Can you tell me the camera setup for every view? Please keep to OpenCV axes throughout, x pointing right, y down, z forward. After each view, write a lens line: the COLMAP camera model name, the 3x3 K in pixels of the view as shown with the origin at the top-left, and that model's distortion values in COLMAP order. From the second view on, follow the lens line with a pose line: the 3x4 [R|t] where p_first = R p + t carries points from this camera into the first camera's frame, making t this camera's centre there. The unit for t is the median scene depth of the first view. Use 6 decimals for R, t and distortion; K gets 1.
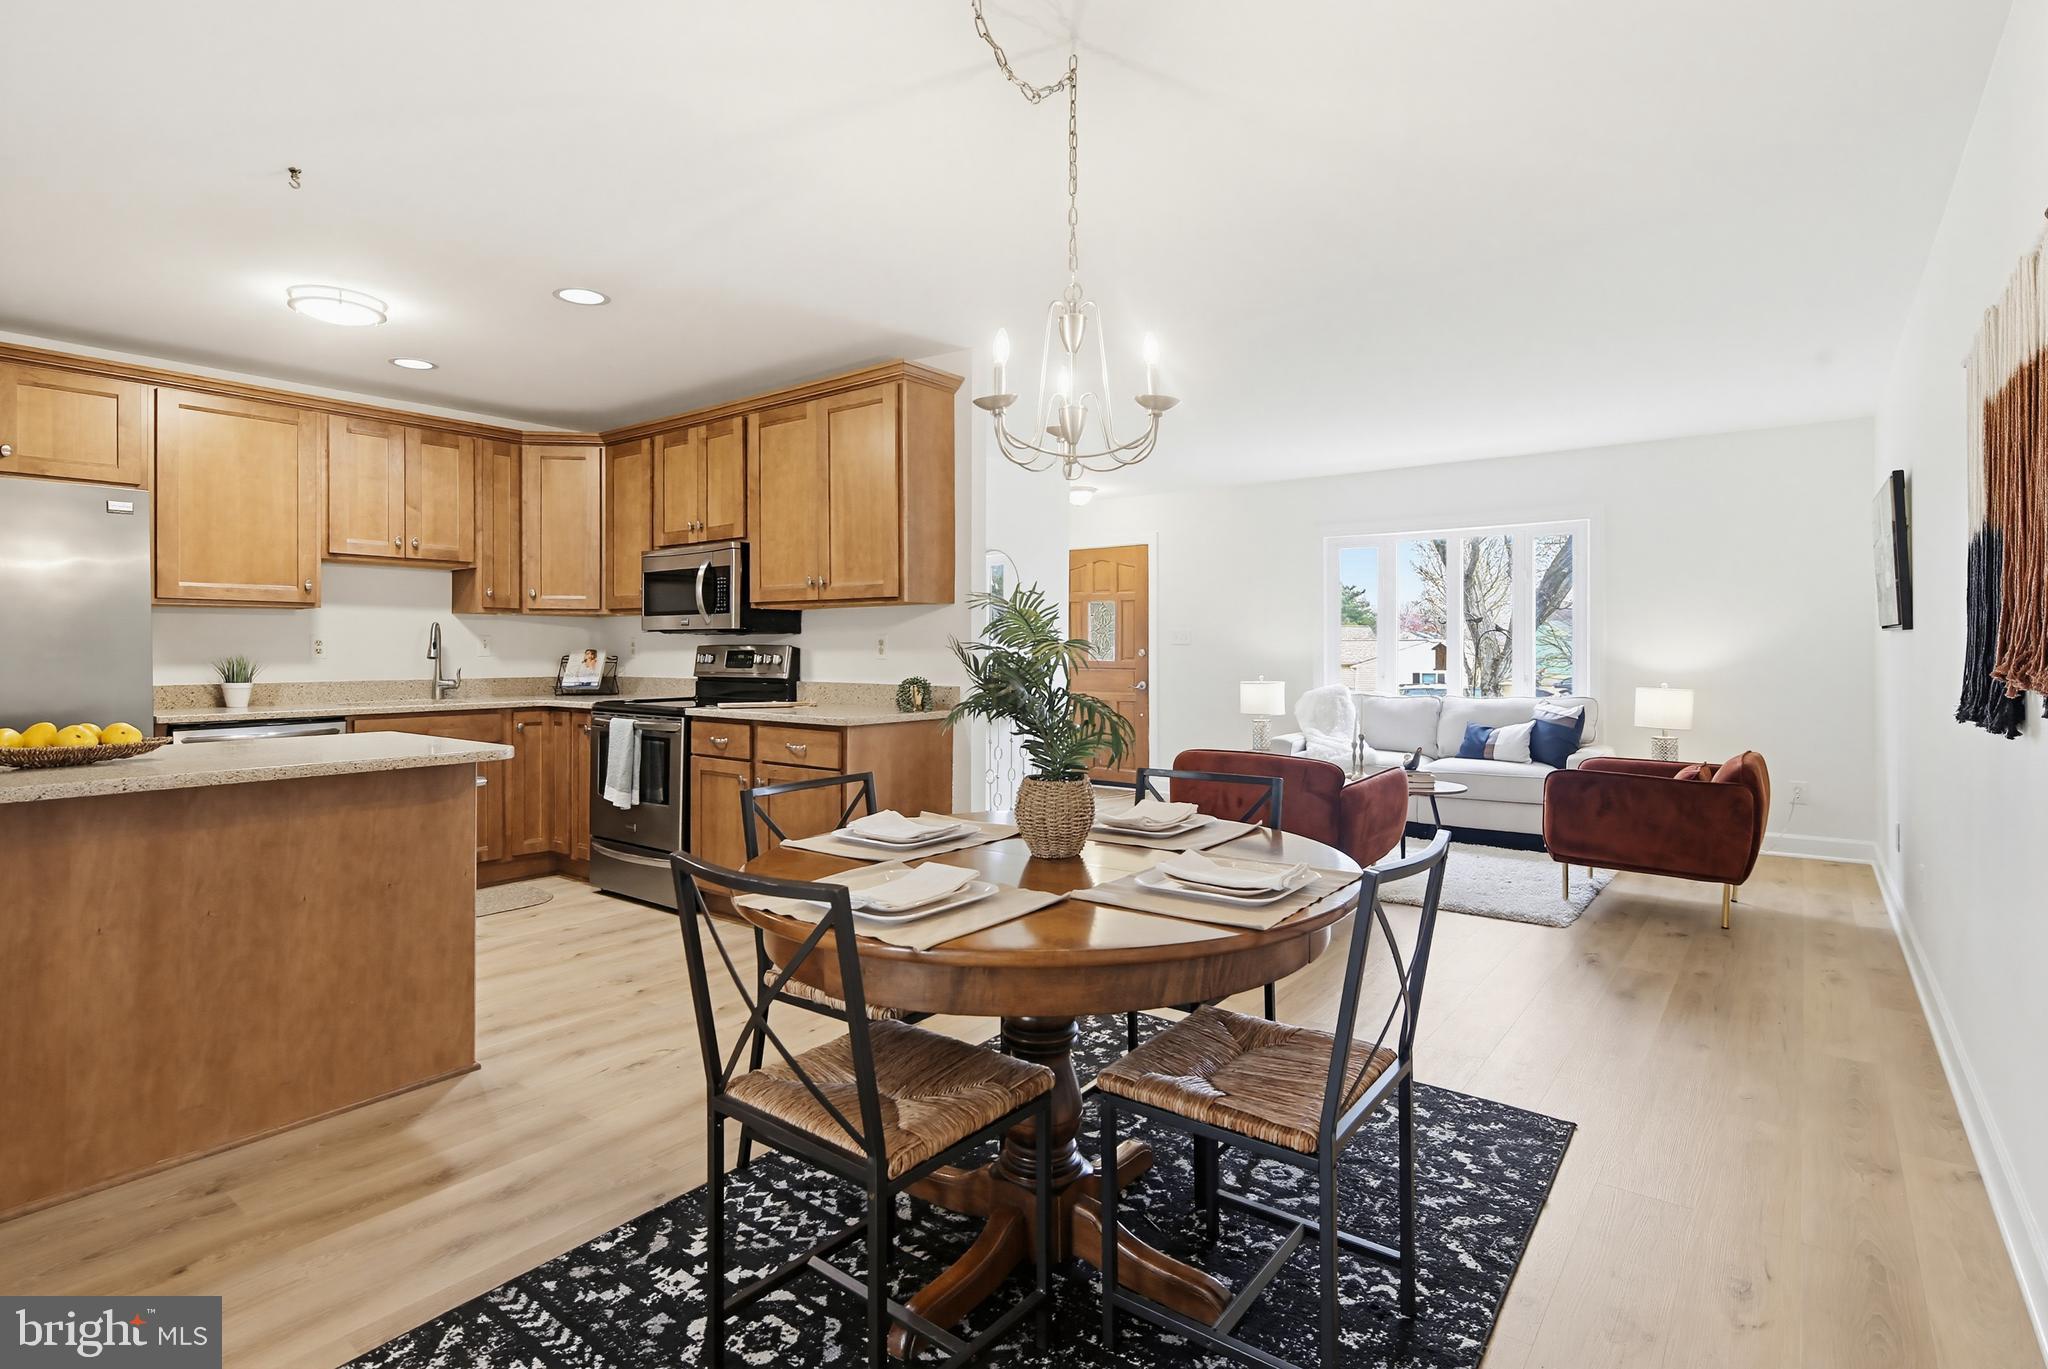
lens RADIAL K [[1003.0, 0, 1028.5], [0, 1003.0, 650.3], [0, 0, 1]] dist [0.003537, 0.000446]
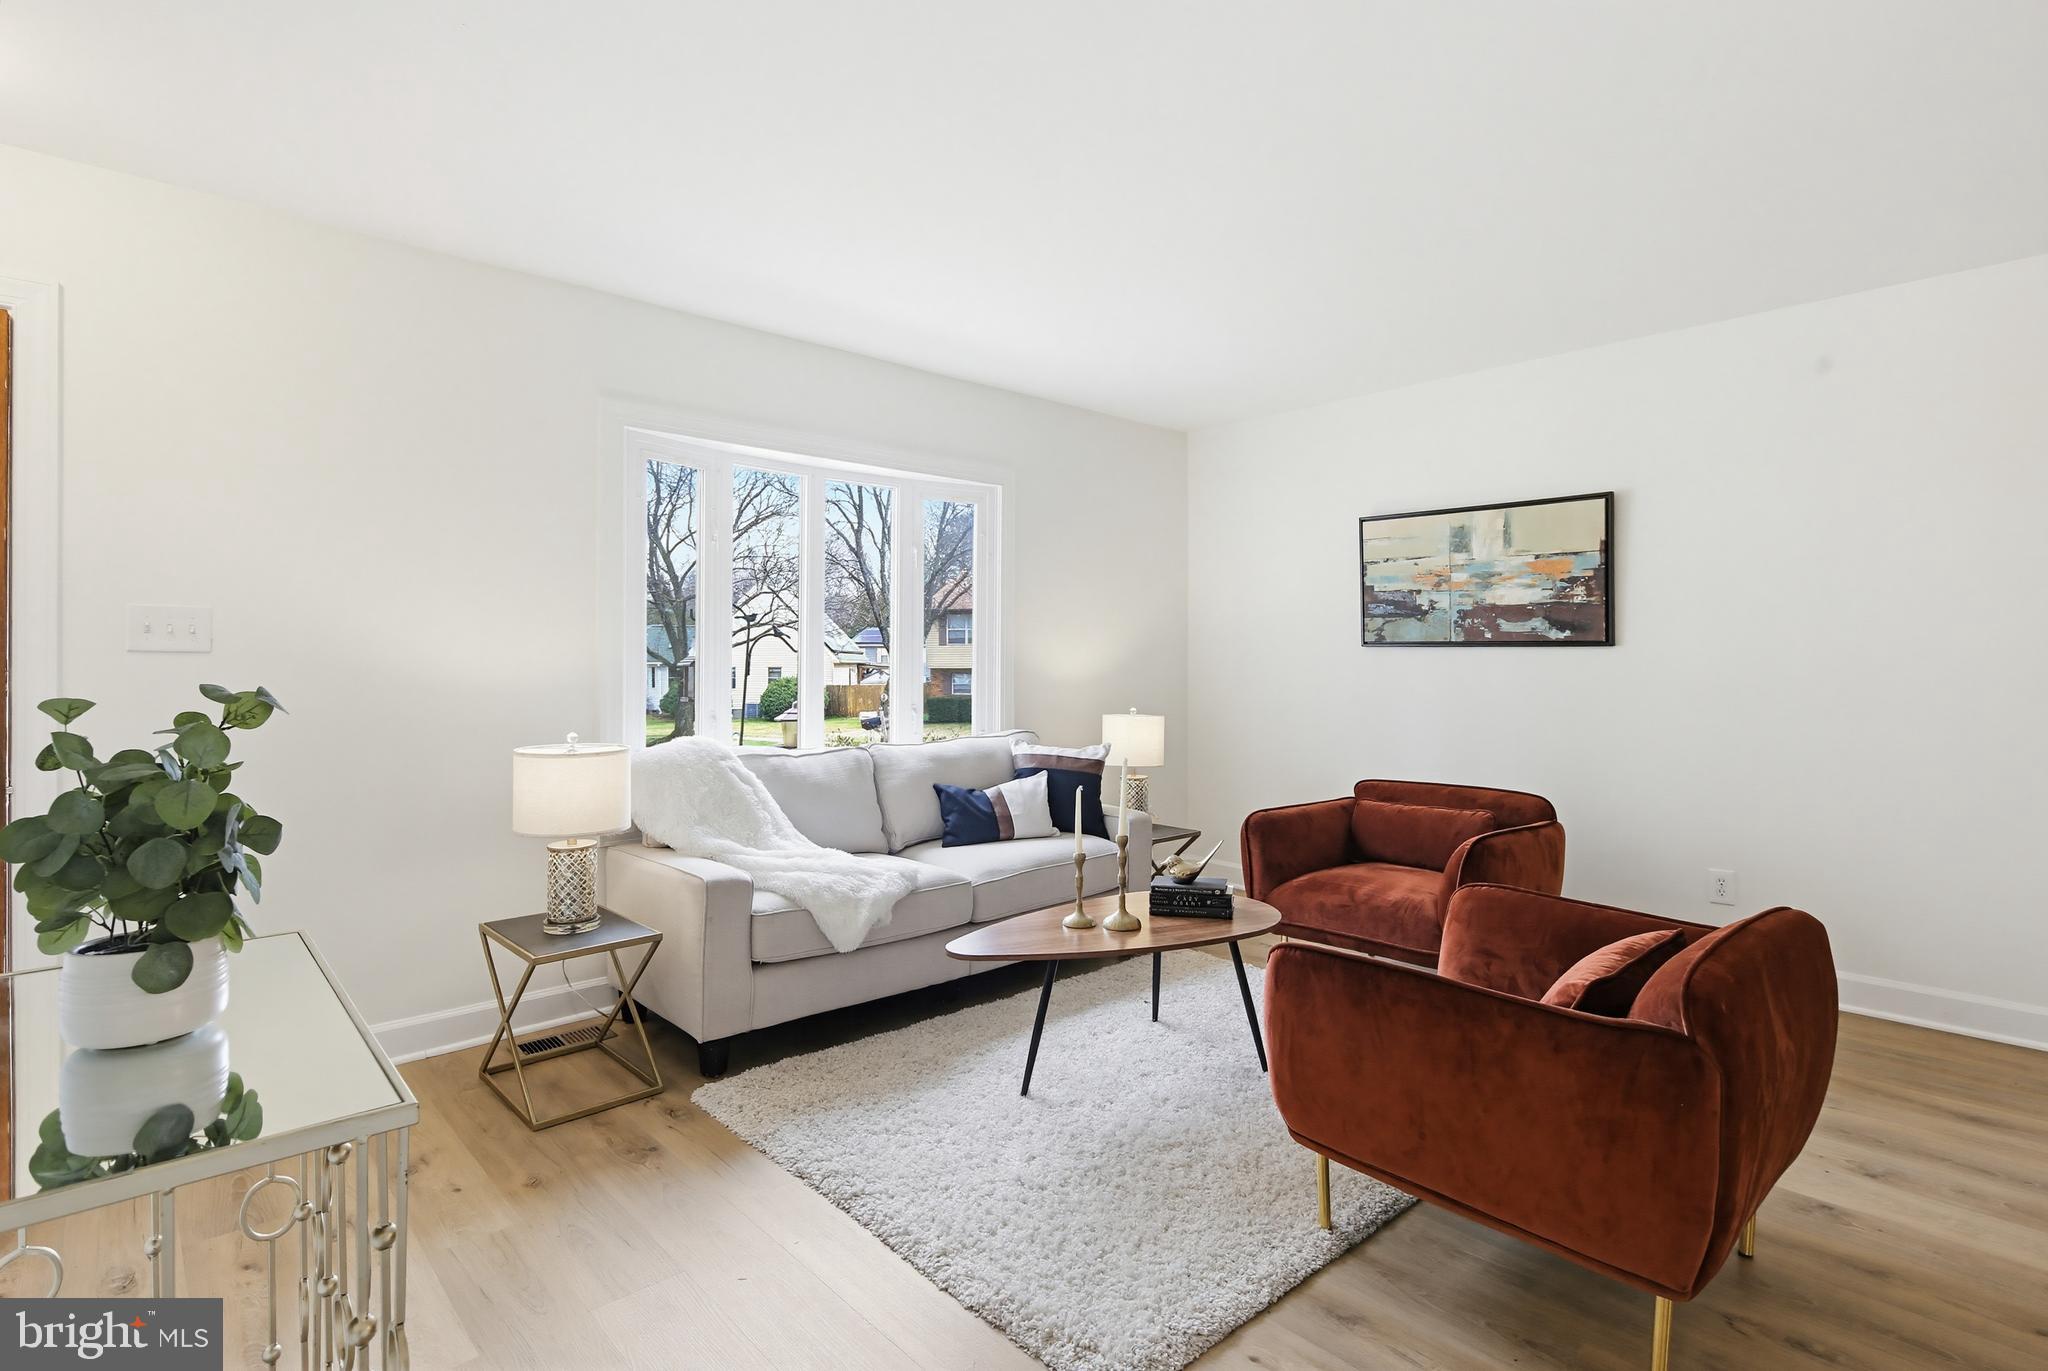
lens RADIAL K [[1002.5, 0, 1027.1], [0, 1002.5, 667.4], [0, 0, 1]] dist [-0.000111, -0.000795]
pose [[0.176582, -0.001936, 0.984284, -0.218646], [0.000017, 0.999998, 0.001964, -0.001031], [-0.984286, -0.000330, 0.176582, 1.231343]]
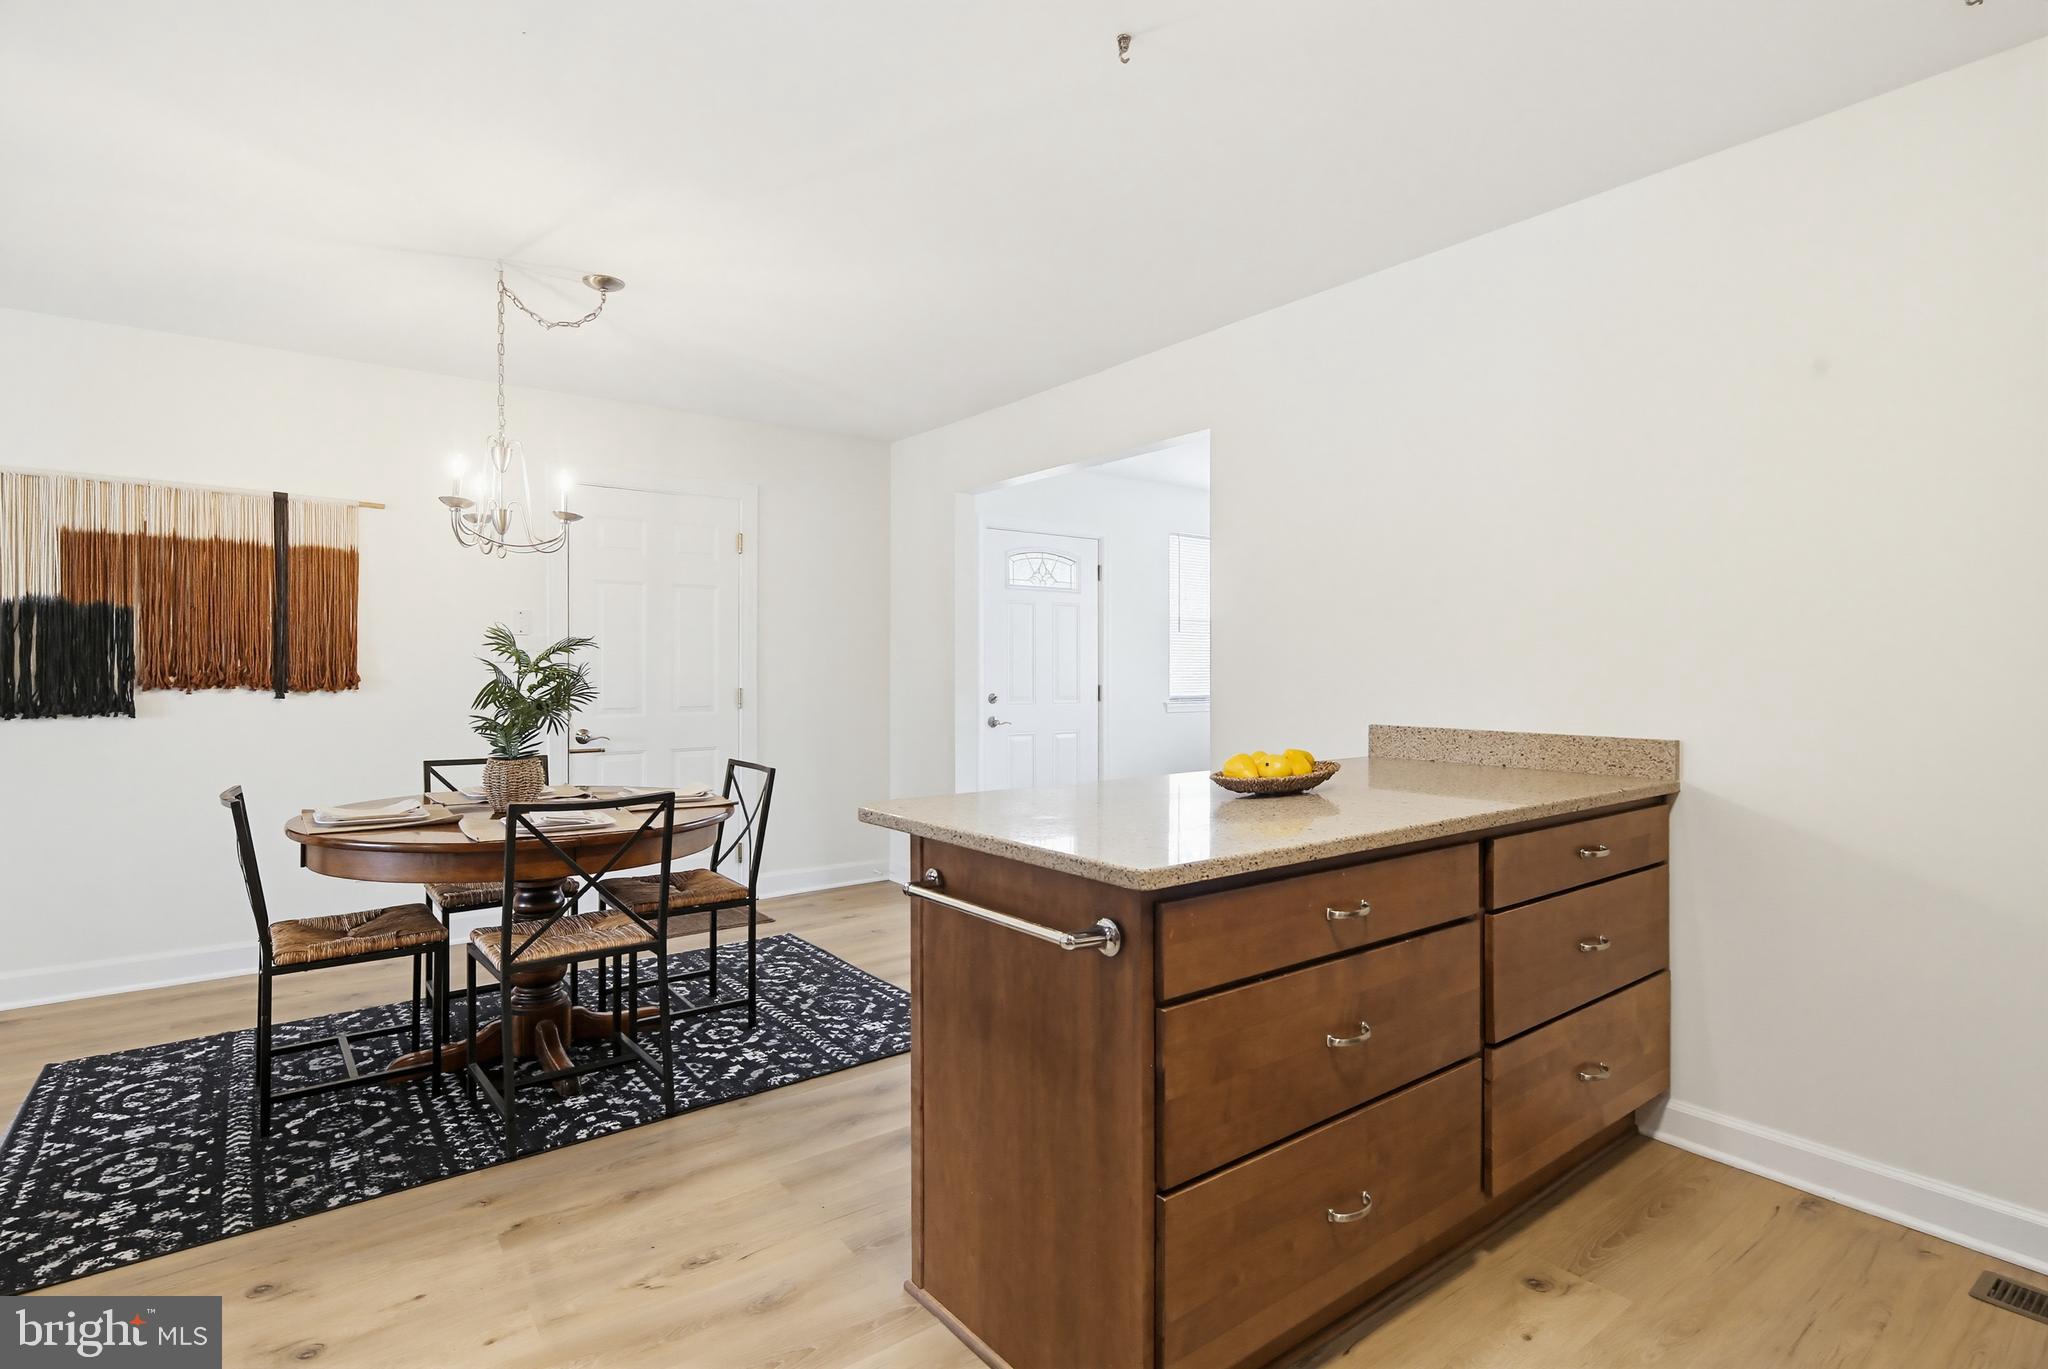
lens RADIAL K [[1002.5, 0, 1027.1], [0, 1002.5, 666.4], [0, 0, 1]] dist [-0.000111, -0.000795]
pose [[-0.964157, 0.000759, 0.265330, -0.519228], [0.000940, 0.999999, 0.000557, -0.004043], [-0.265330, 0.000787, -0.964157, 1.051839]]
